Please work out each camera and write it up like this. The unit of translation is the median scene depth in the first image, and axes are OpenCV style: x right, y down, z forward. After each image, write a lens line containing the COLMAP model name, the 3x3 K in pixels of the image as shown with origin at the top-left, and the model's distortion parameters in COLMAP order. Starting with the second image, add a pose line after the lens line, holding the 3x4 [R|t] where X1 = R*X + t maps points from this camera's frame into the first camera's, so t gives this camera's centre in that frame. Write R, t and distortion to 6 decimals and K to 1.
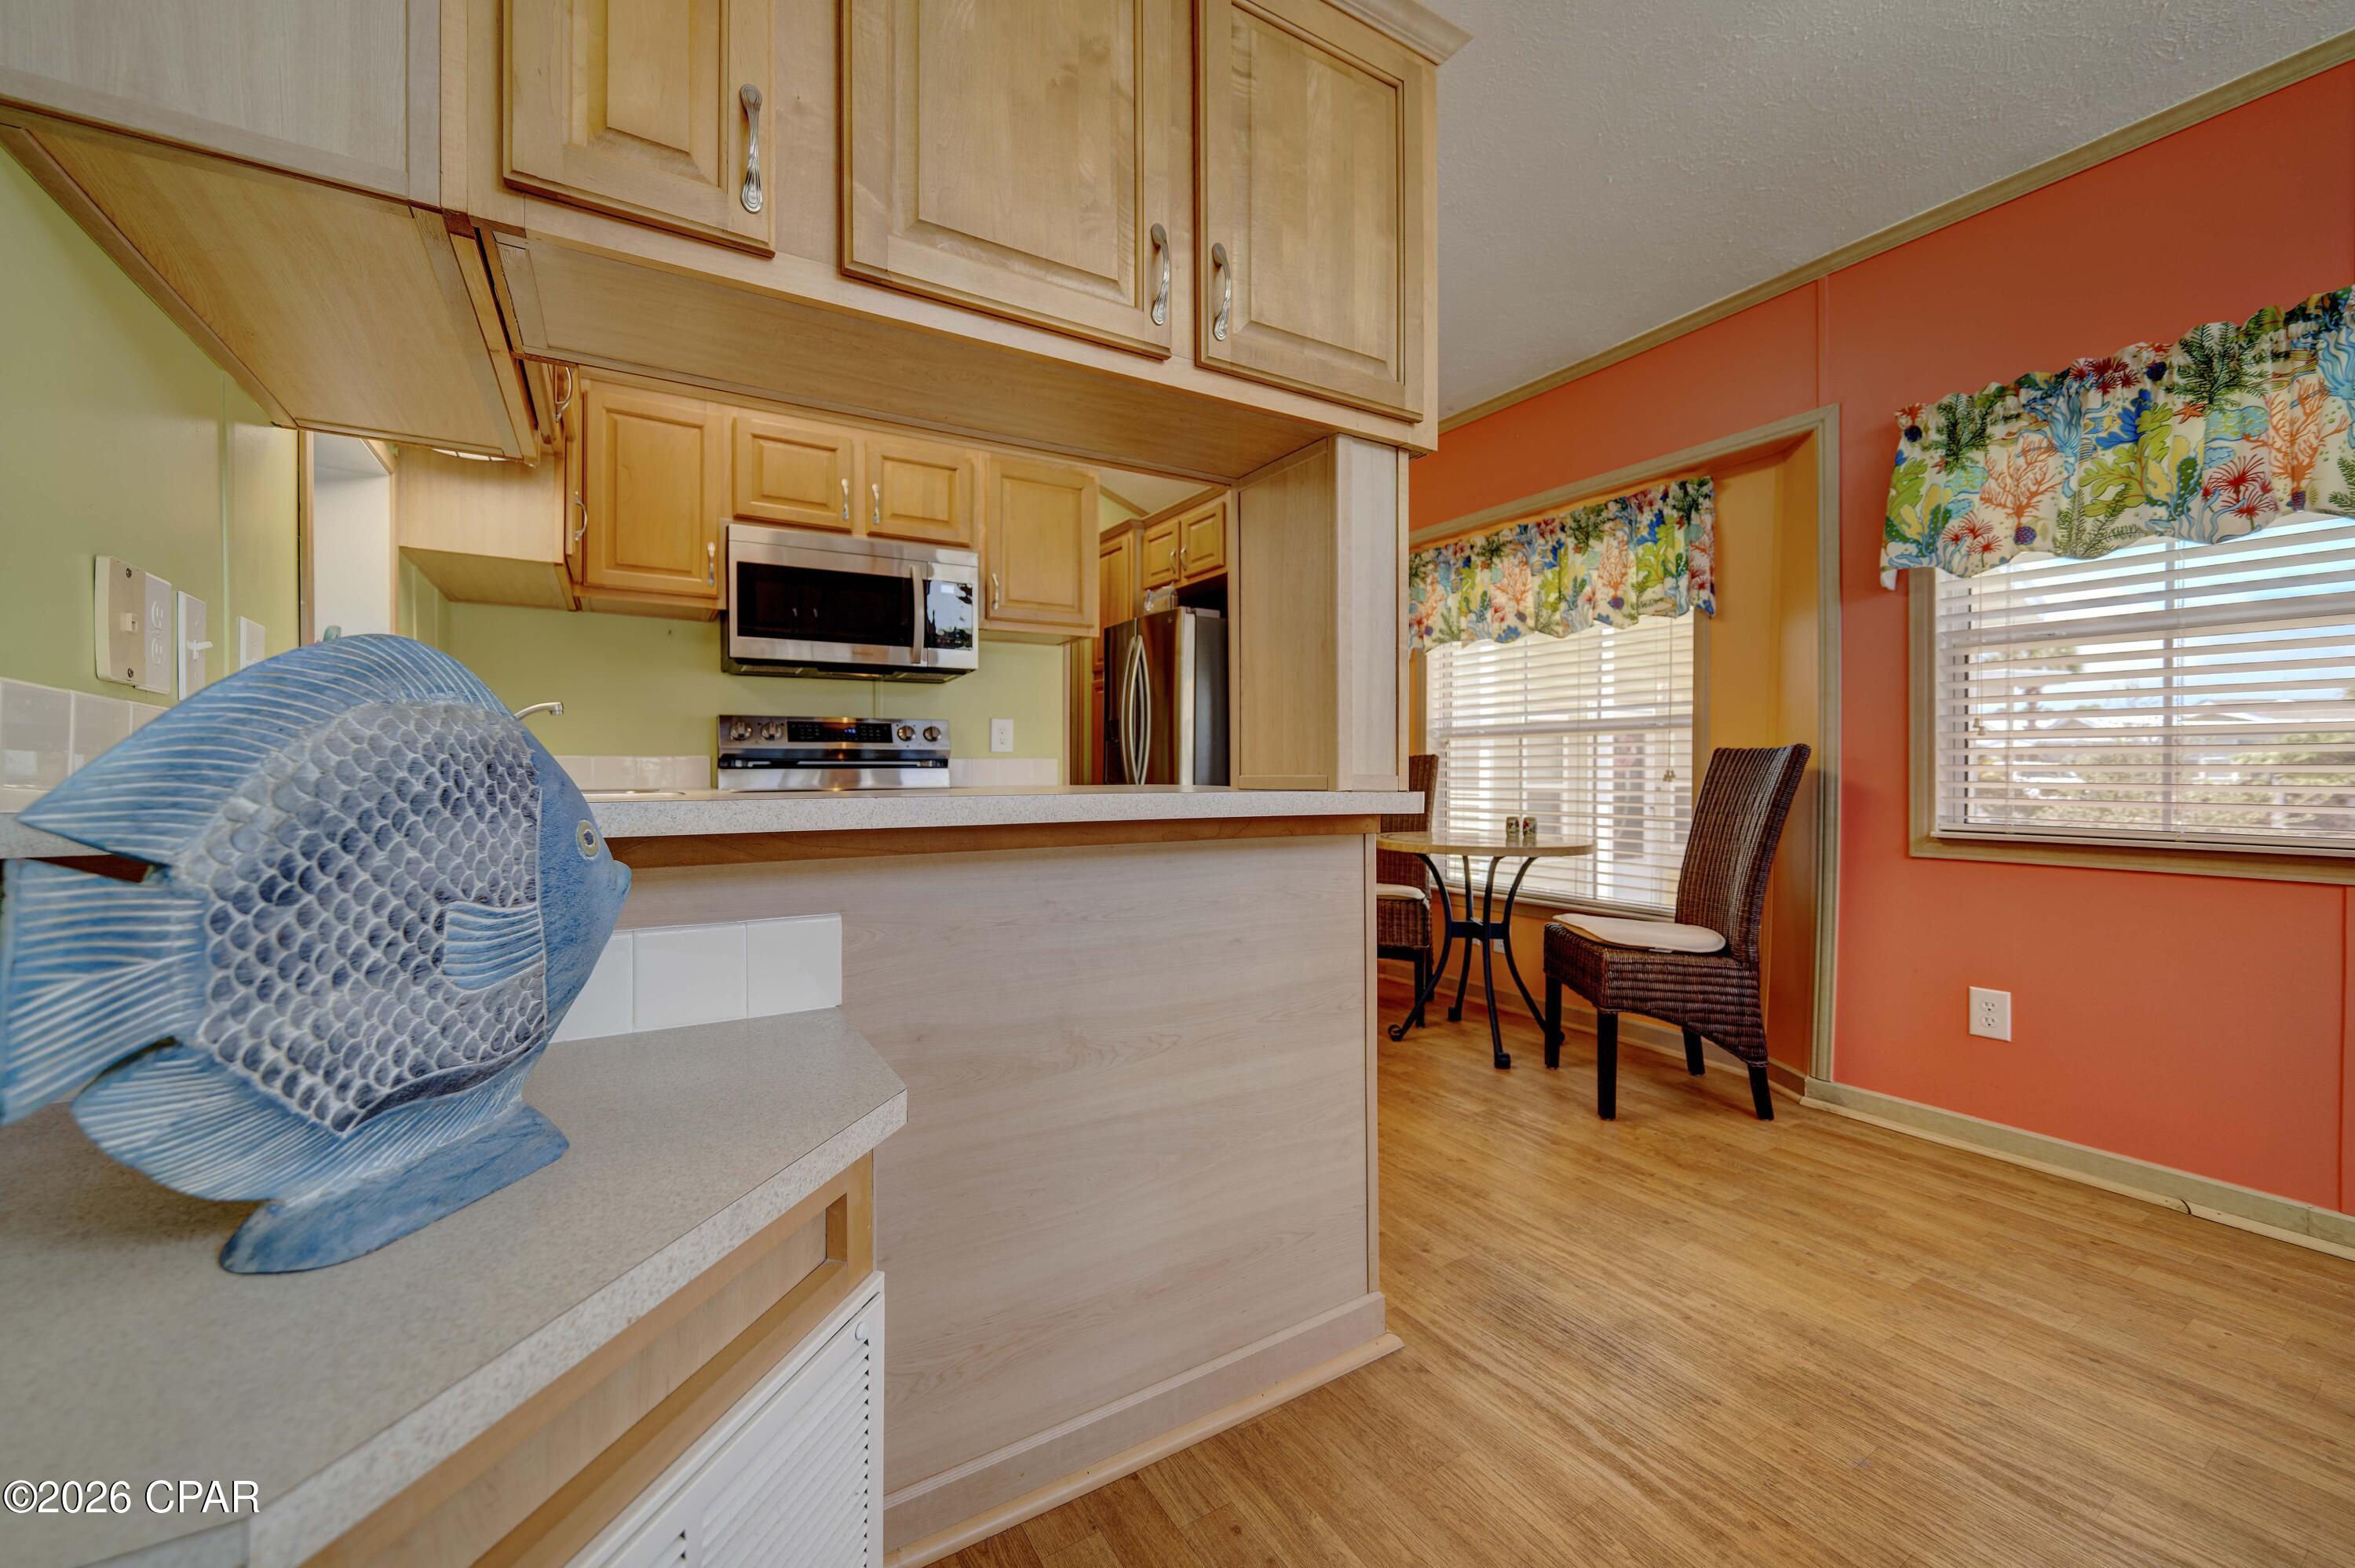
lens RADIAL K [[881.6, 0, 1180.0], [0, 881.6, 777.5], [0, 0, 1]] dist [-0.002673, -0.000034]
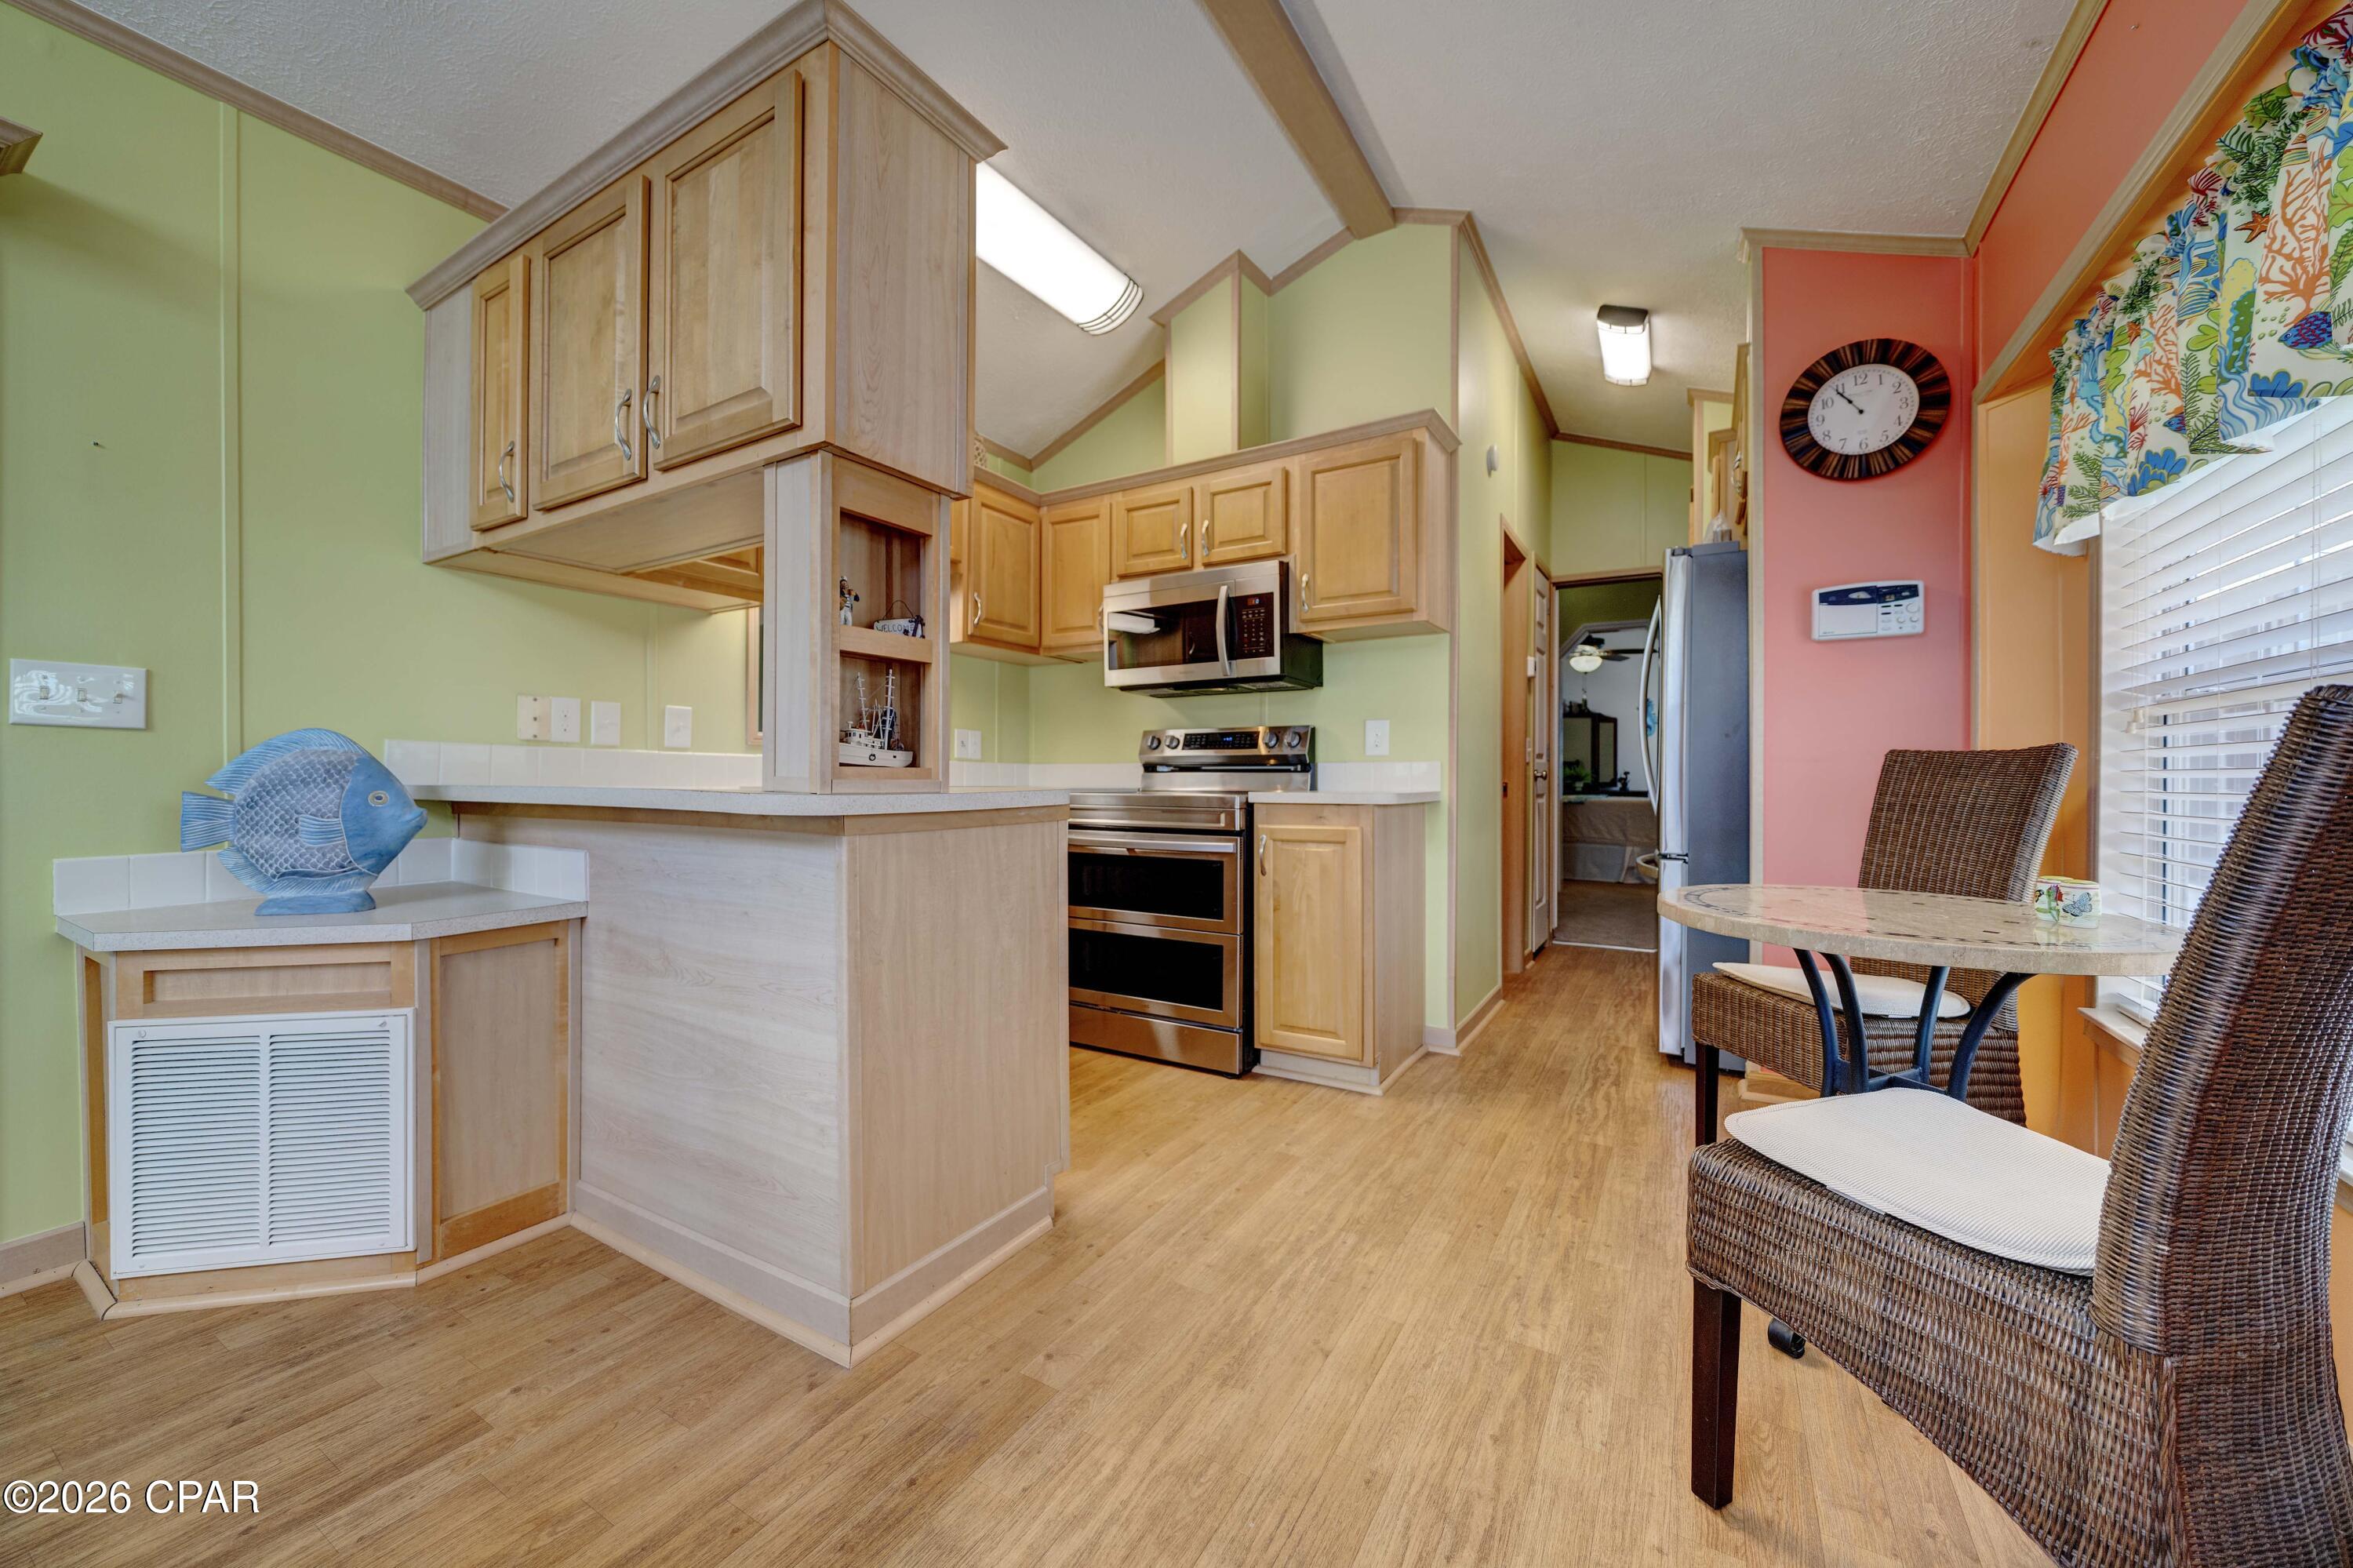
lens RADIAL K [[881.0, 0, 1179.0], [0, 881.0, 777.5], [0, 0, 1]] dist [-0.002673, -0.000034]
pose [[0.472837, 0.005280, -0.881134, 1.105094], [-0.010187, 0.999948, 0.000525, -0.006942], [0.881091, 0.008728, 0.472866, 0.744750]]
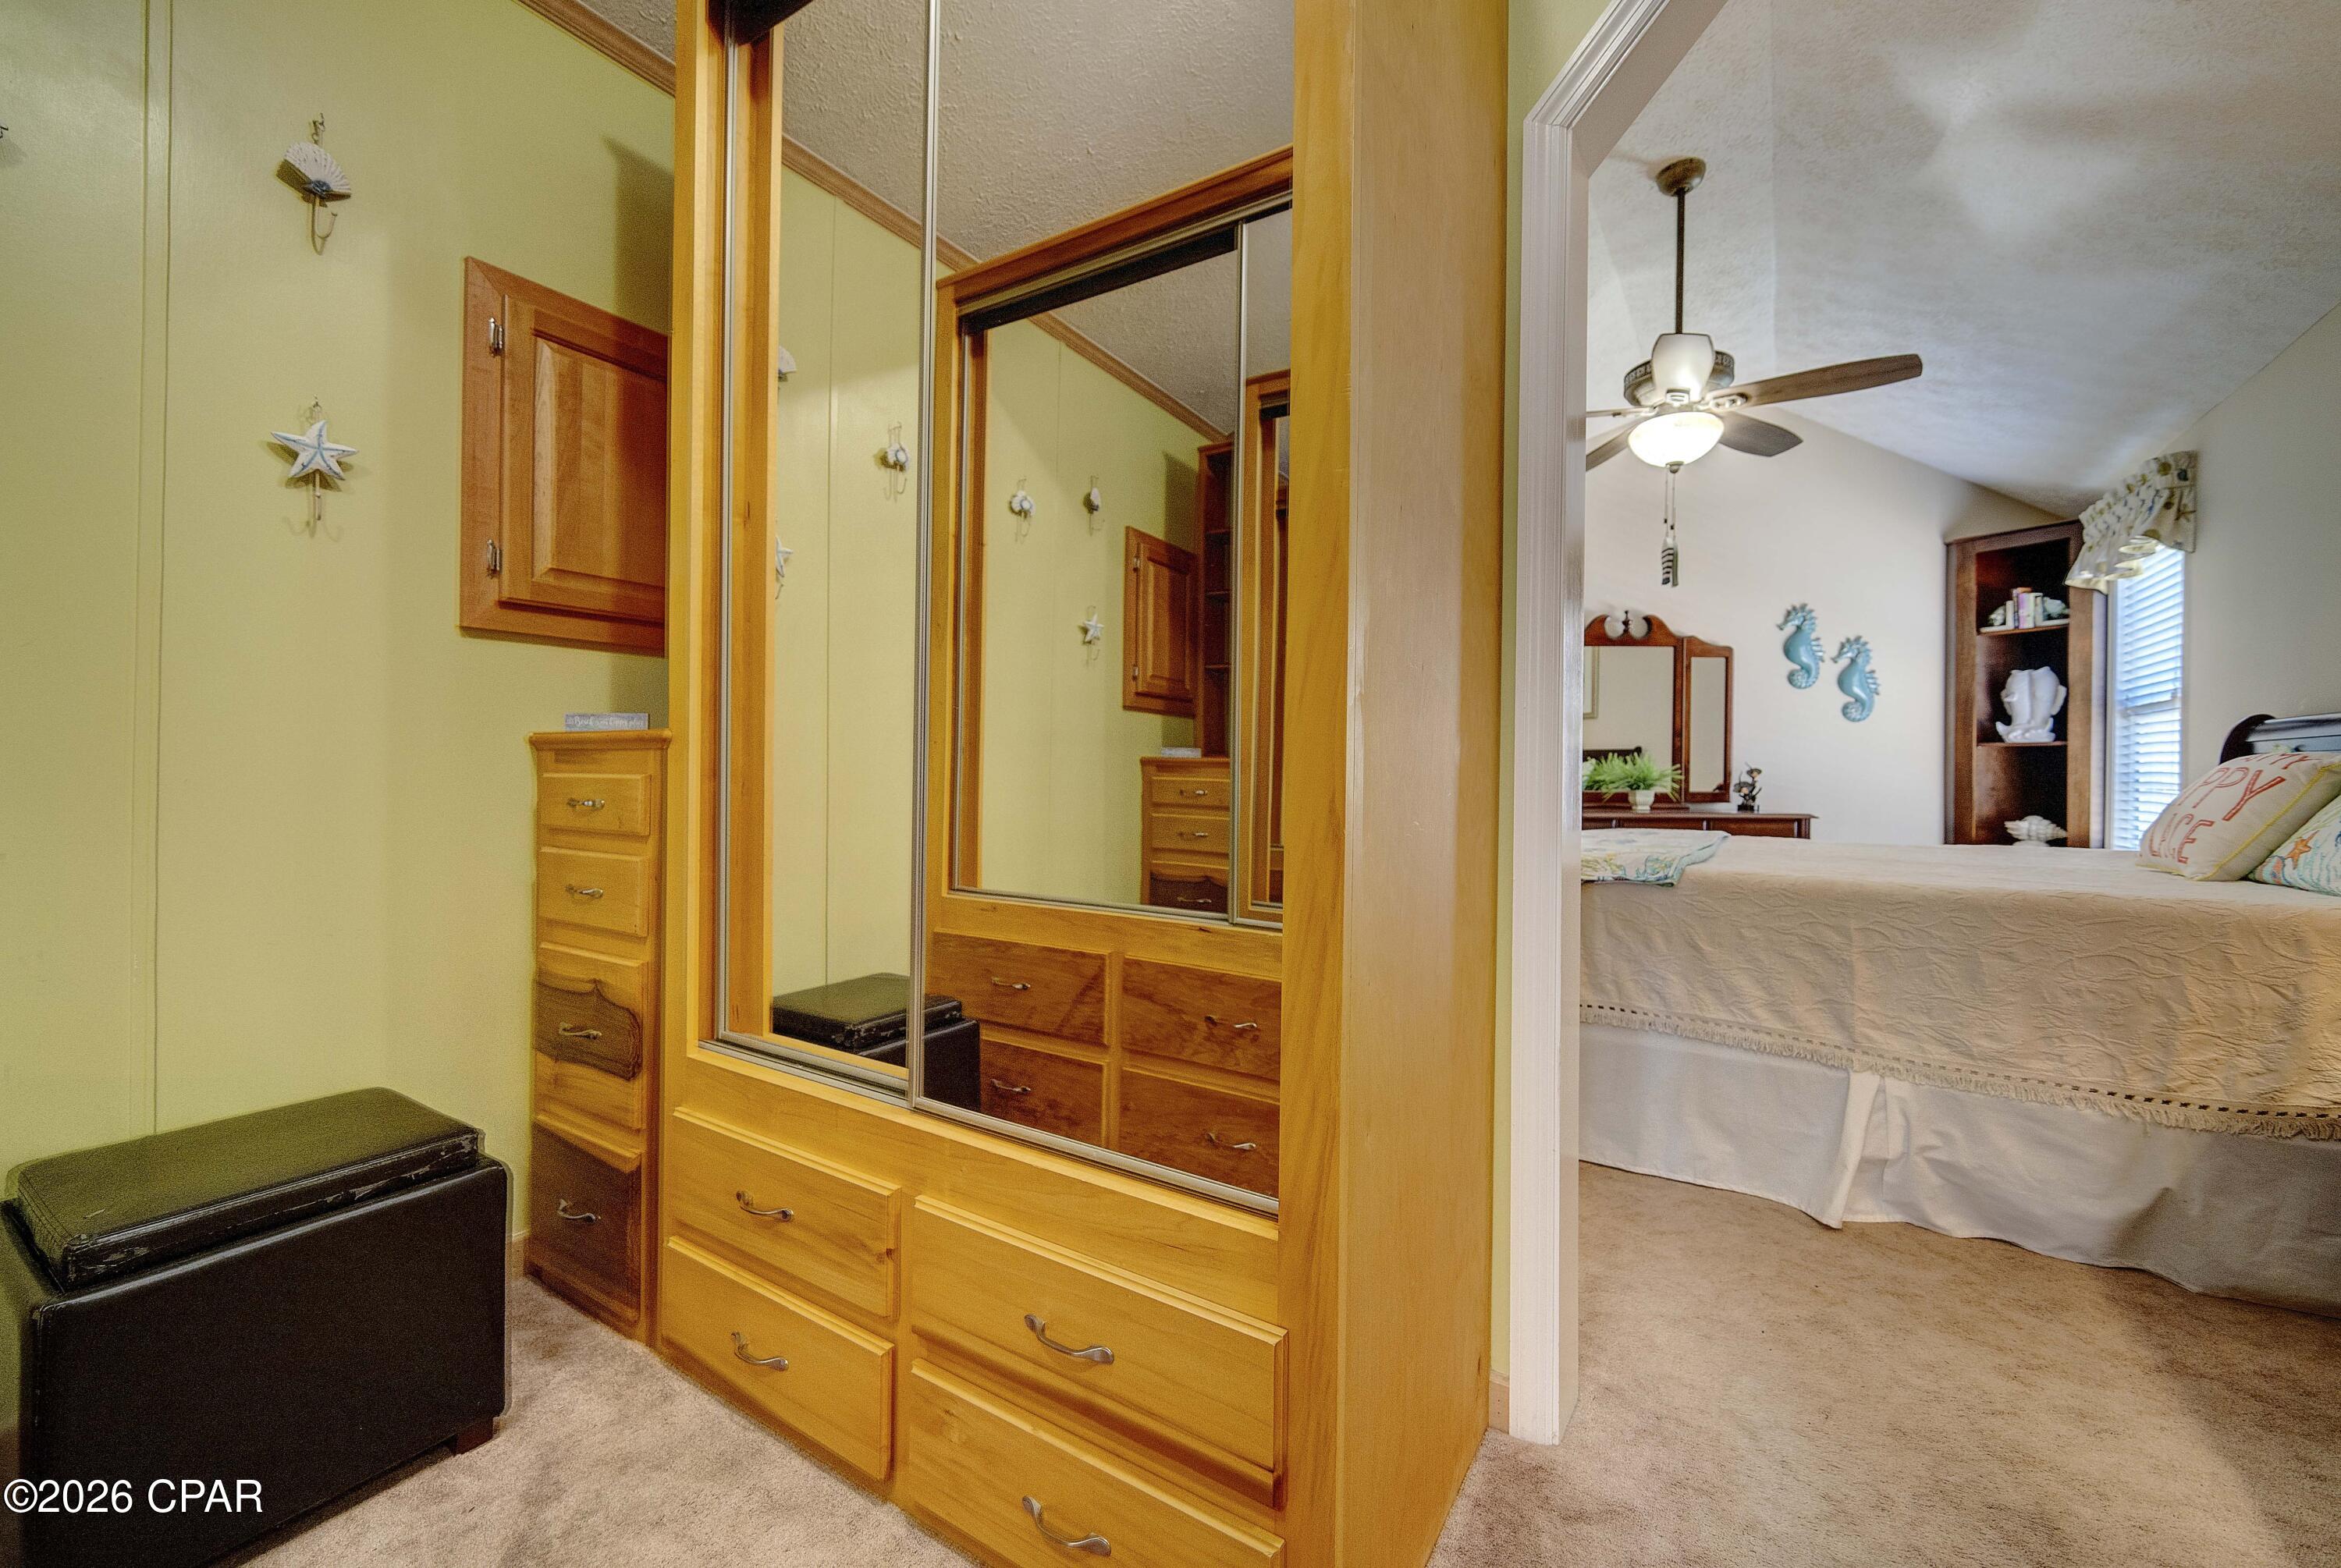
lens RADIAL K [[936.8, 0, 1177.7], [0, 936.8, 771.2], [0, 0, 1]] dist [-0.001100, -0.000175]
pose [[0.449621, 0.010731, -0.893155, -1.148312], [-0.019980, 0.999798, 0.001954, -0.040494], [0.892996, 0.016966, 0.449745, 3.647056]]
